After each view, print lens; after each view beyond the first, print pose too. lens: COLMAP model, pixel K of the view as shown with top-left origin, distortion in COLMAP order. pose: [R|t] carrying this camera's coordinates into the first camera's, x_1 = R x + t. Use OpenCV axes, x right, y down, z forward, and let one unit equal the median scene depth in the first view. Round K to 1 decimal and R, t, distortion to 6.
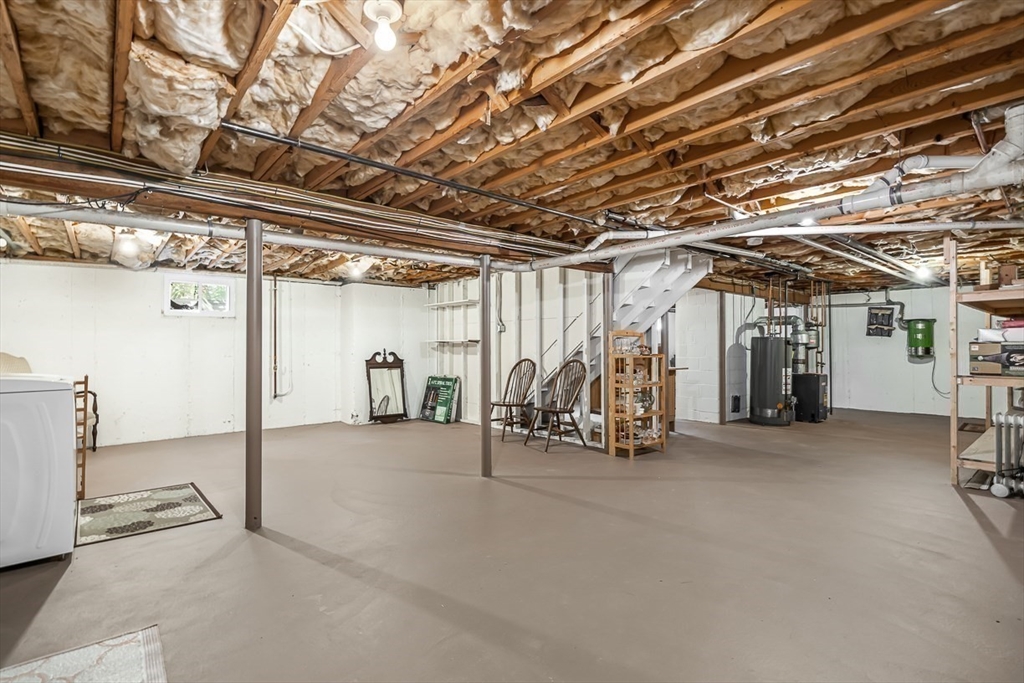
lens RADIAL K [[480.0, 0, 509.6], [0, 480.0, 342.7], [0, 0, 1]] dist [-0.001250, -0.000109]
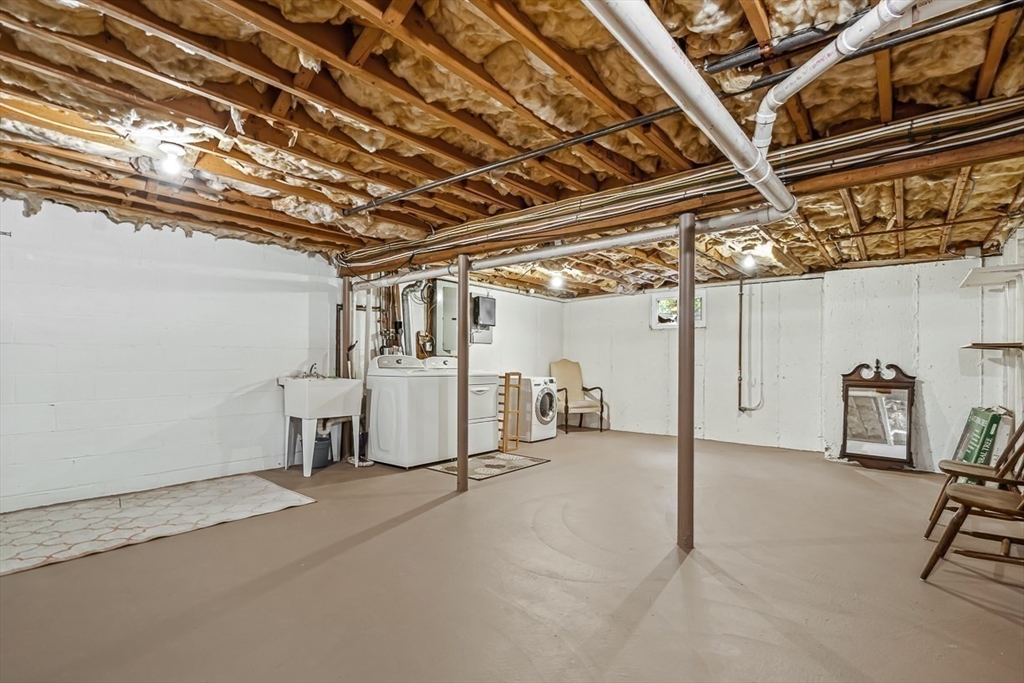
lens RADIAL K [[480.0, 0, 510.4], [0, 480.0, 348.7], [0, 0, 1]] dist [-0.001250, -0.000109]
pose [[0.180205, -0.015014, -0.983514, 0.394305], [-0.000507, 0.999882, -0.015357, 0.010112], [0.983629, 0.003266, 0.180176, 0.453623]]
